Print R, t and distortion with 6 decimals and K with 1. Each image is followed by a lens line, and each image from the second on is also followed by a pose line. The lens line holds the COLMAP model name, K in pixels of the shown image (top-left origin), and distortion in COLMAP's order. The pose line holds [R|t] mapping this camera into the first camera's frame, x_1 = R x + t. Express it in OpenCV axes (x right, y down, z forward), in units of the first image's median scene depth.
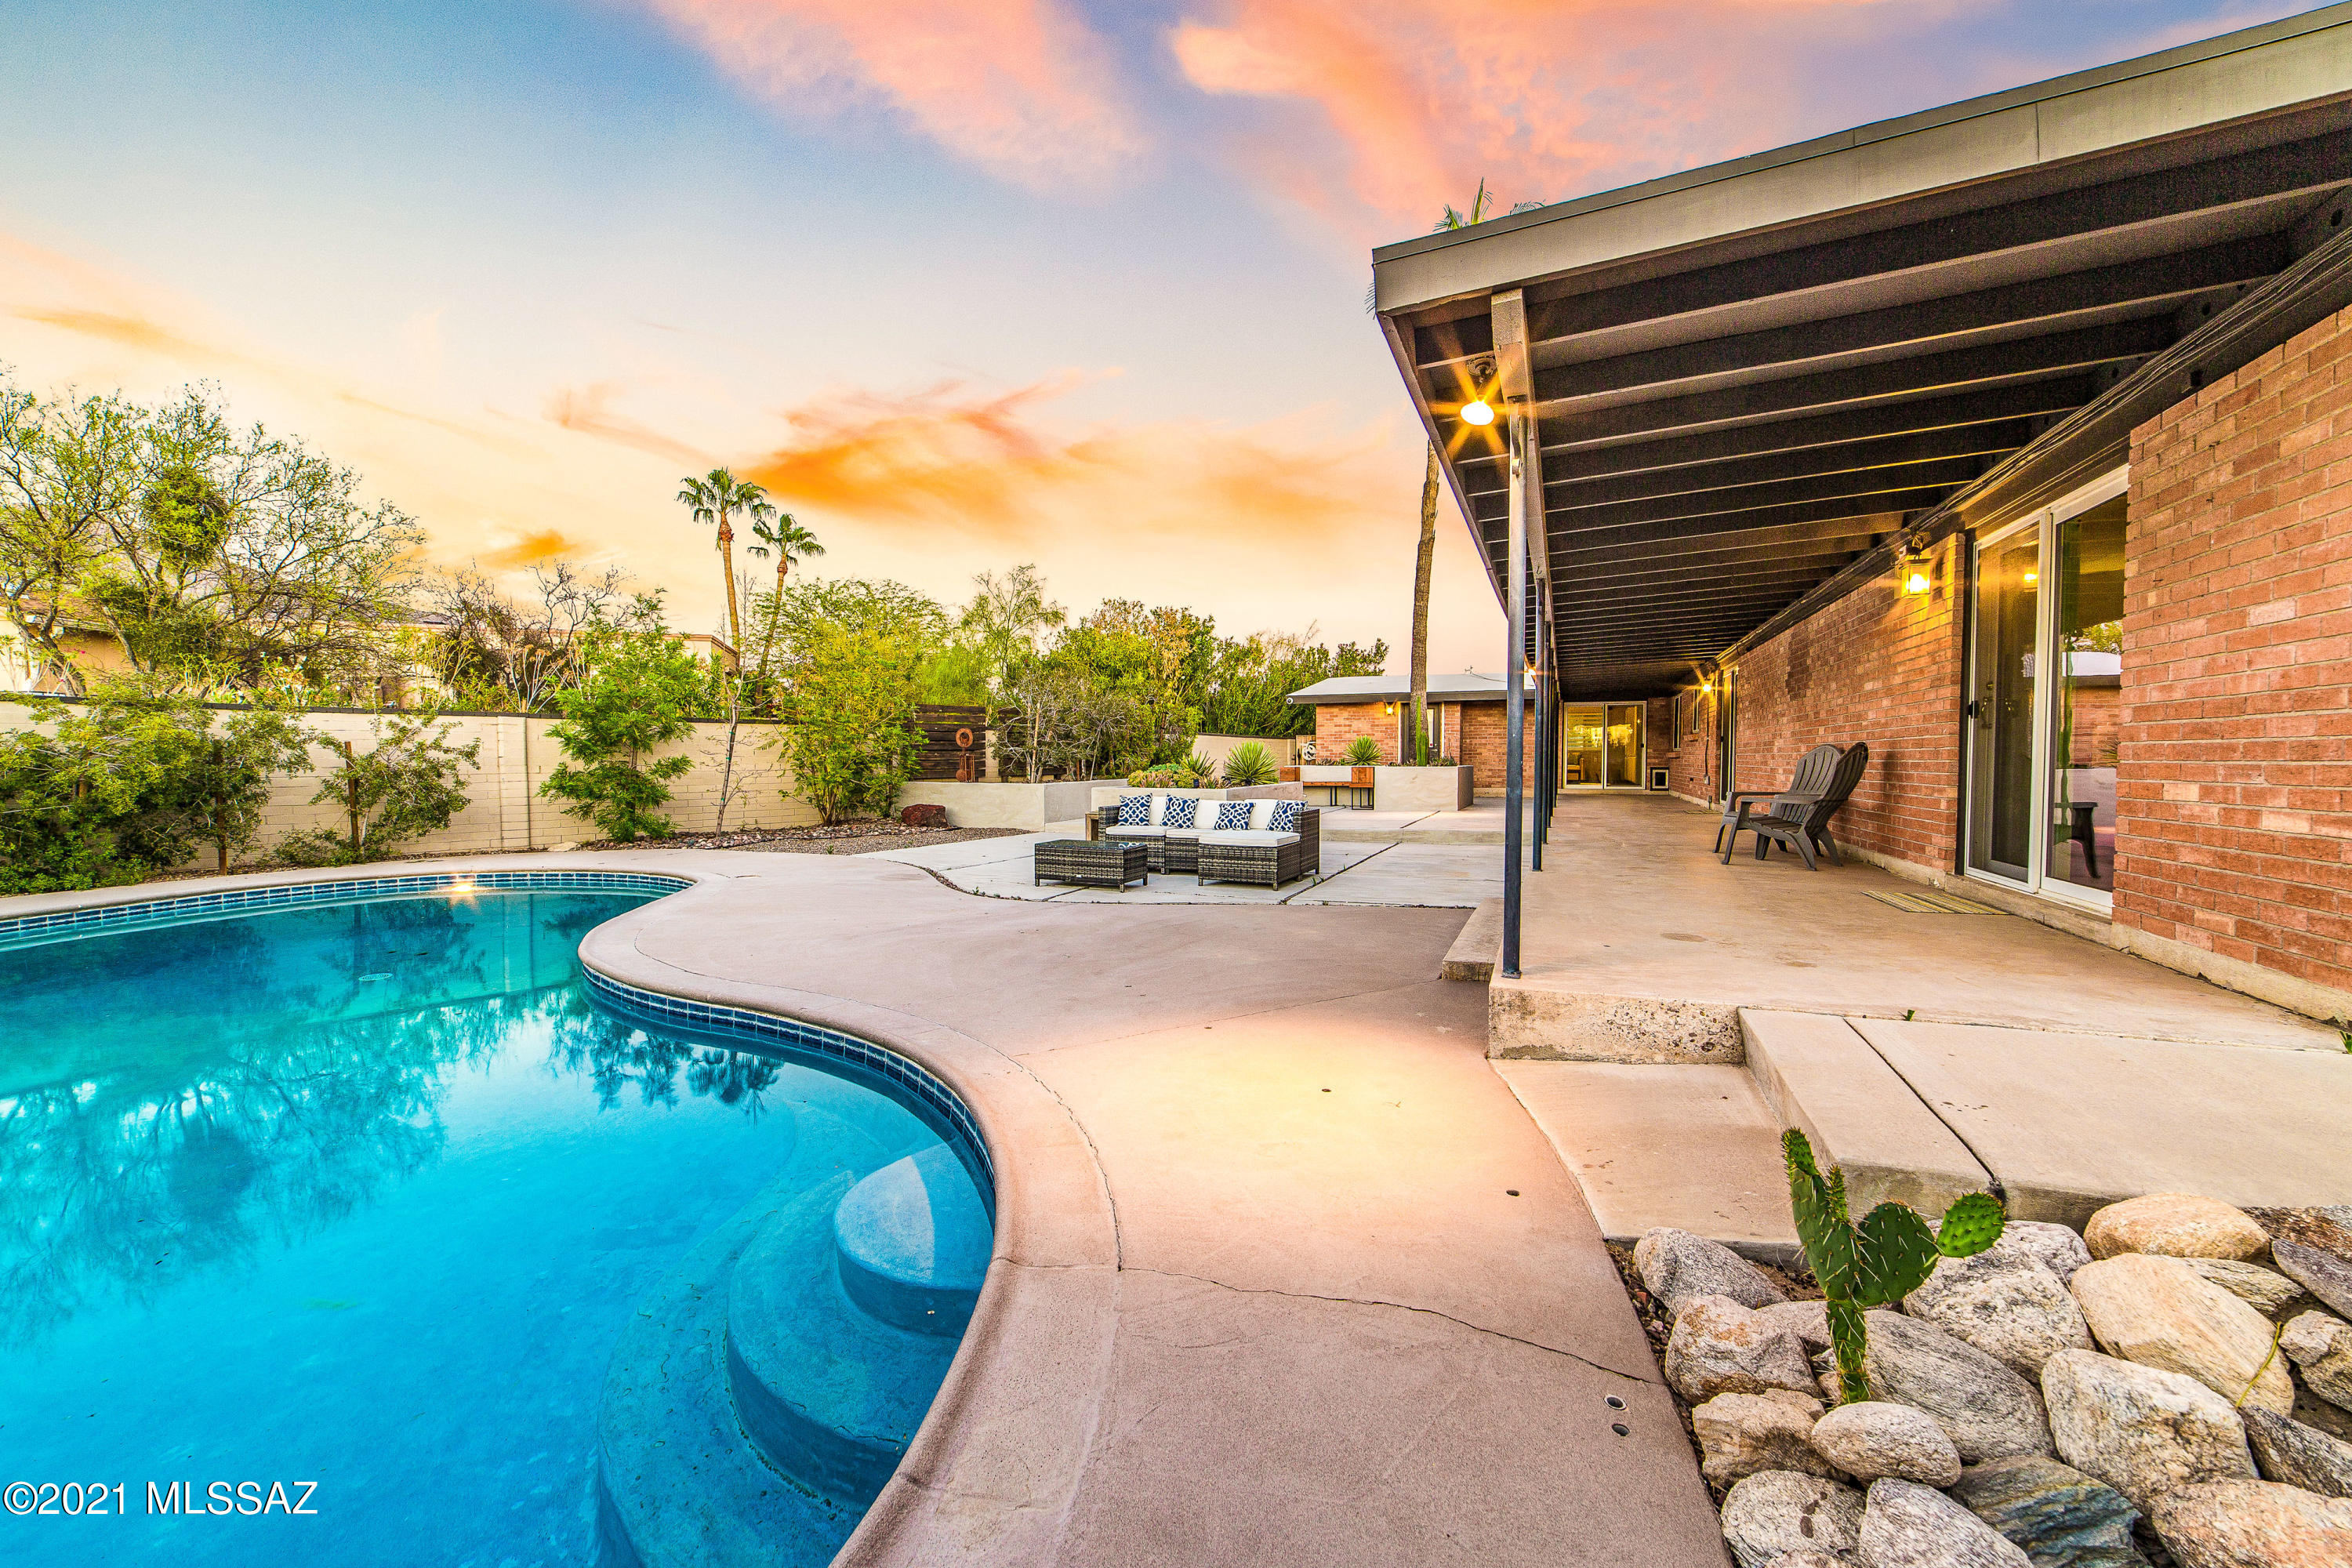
lens RADIAL K [[929.4, 0, 1163.0], [0, 929.4, 840.8], [0, 0, 1]] dist [-0.017223, 0.000131]
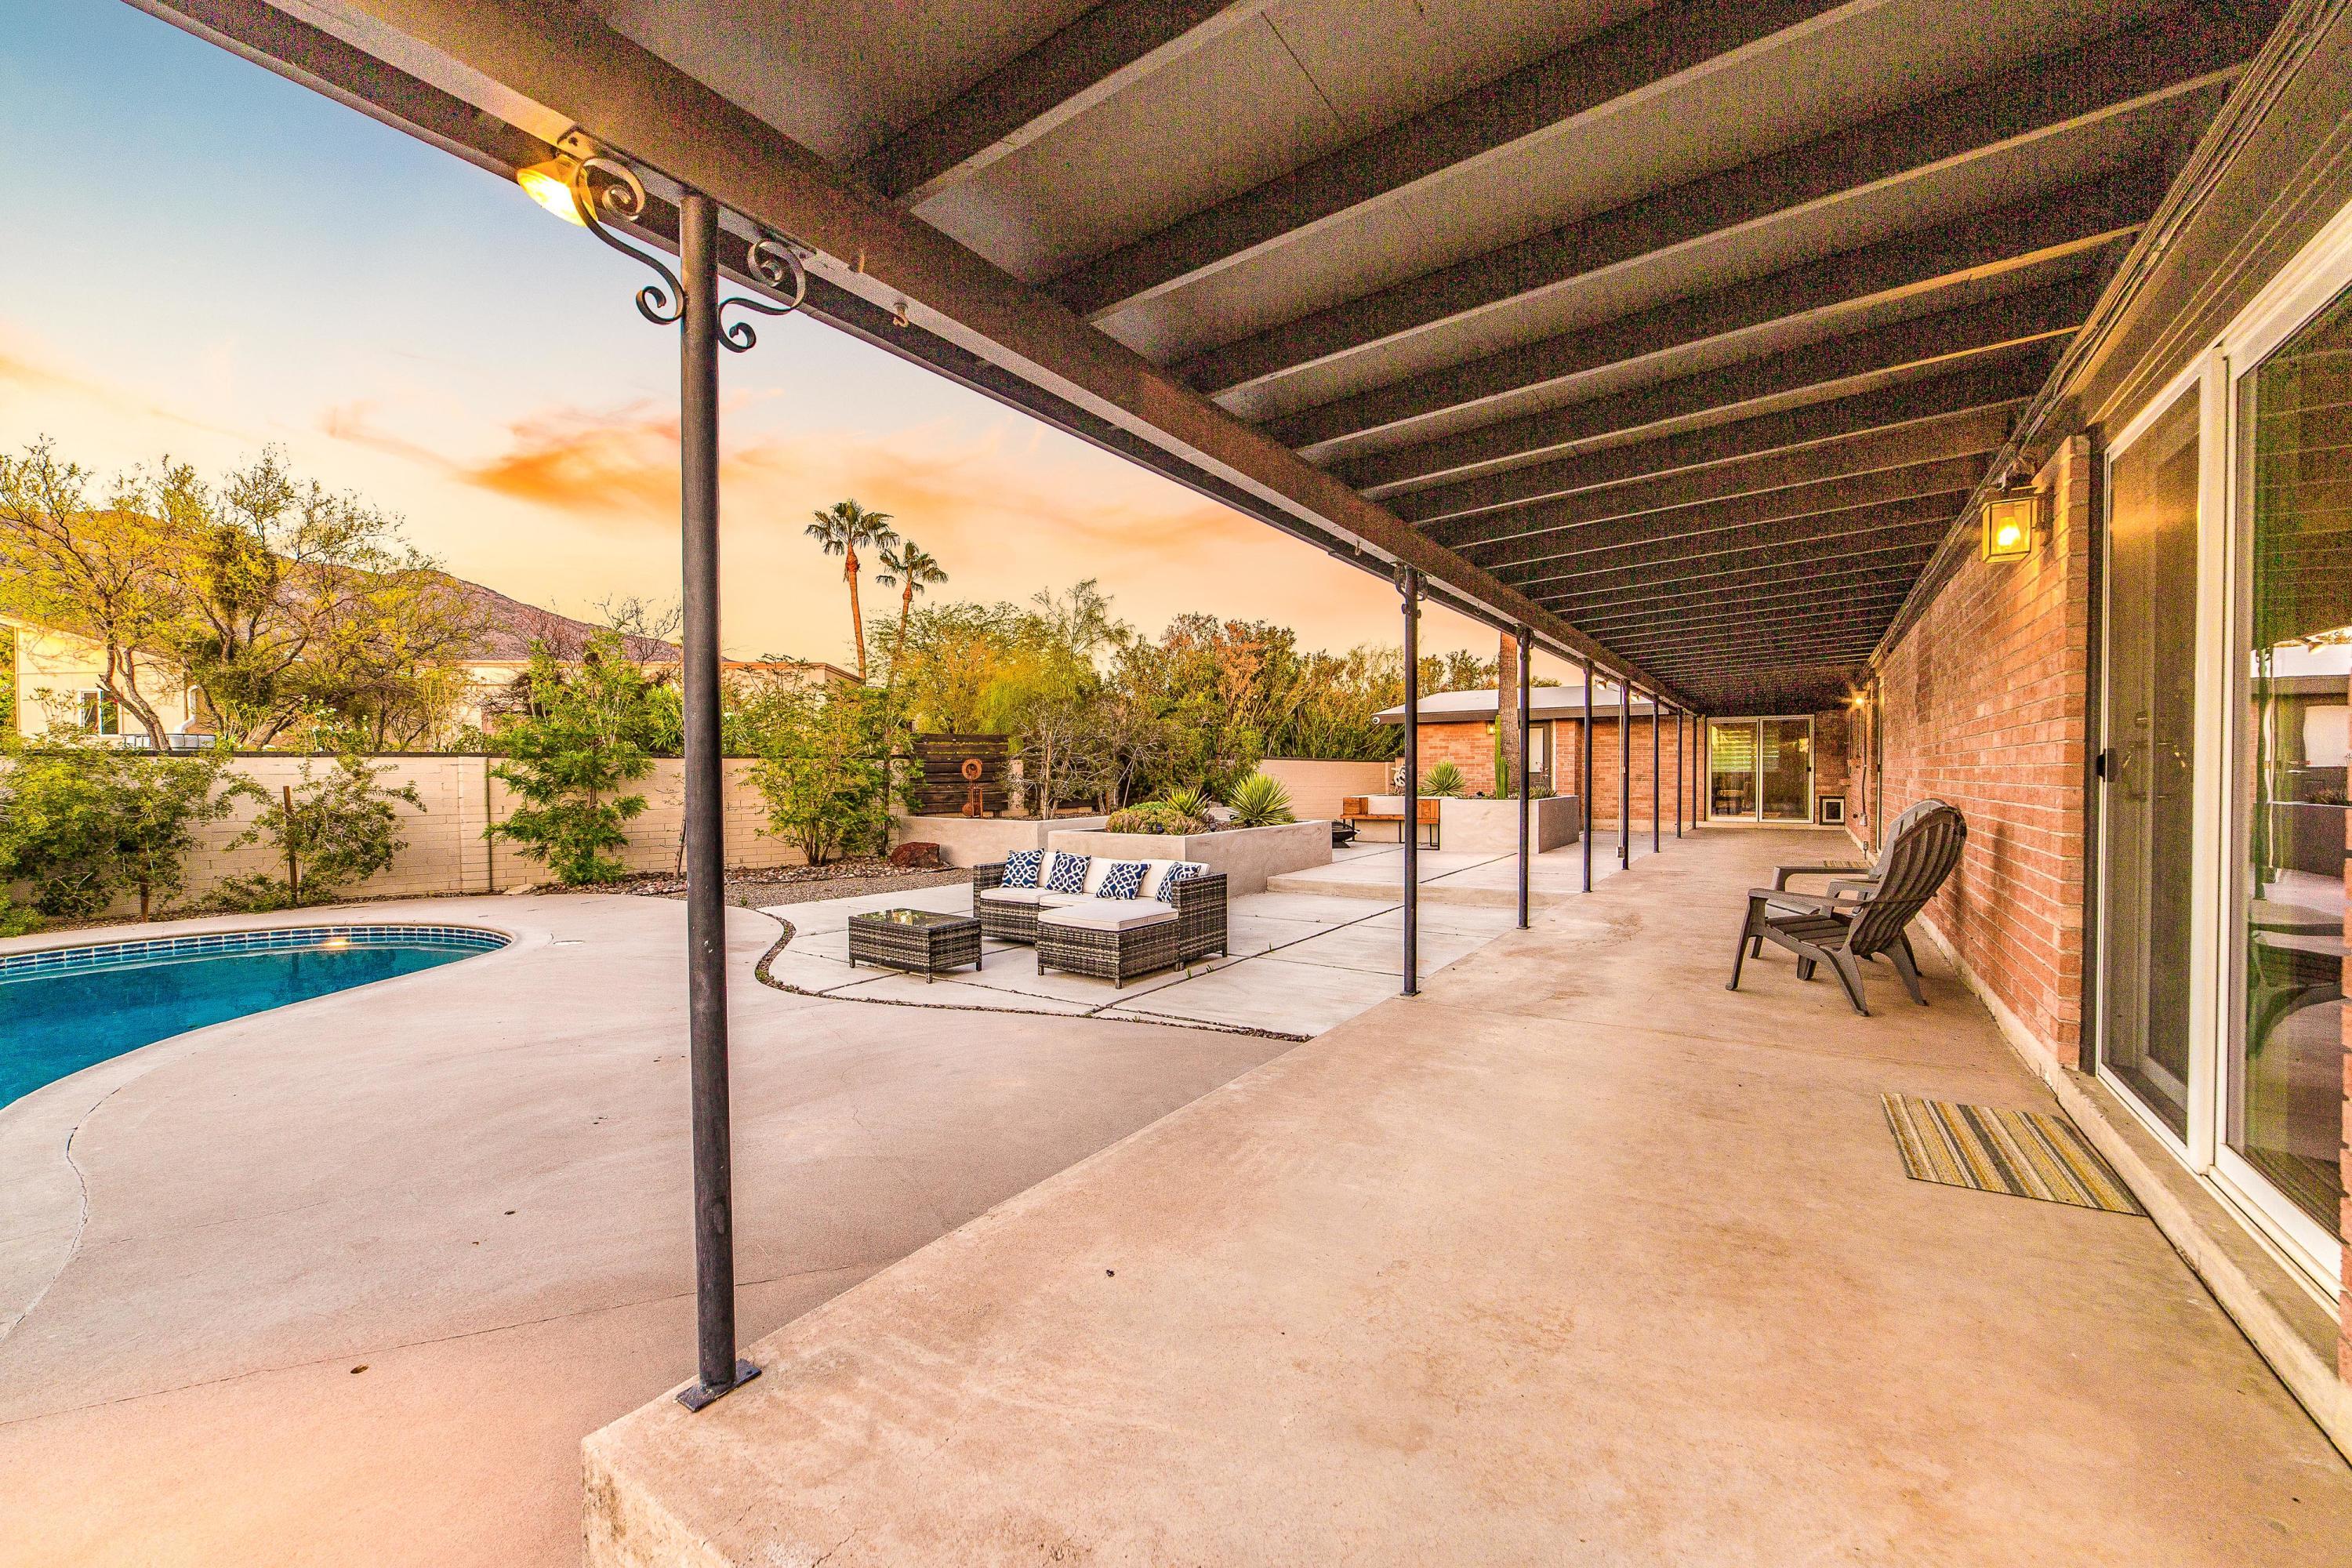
lens RADIAL K [[929.4, 0, 1163.0], [0, 929.4, 840.8], [0, 0, 1]] dist [-0.017223, 0.000131]
pose [[0.981733, 0.008882, -0.190055, 0.194886], [-0.011866, 0.999824, -0.014565, -0.036905], [0.189892, 0.016555, 0.981665, 0.165241]]
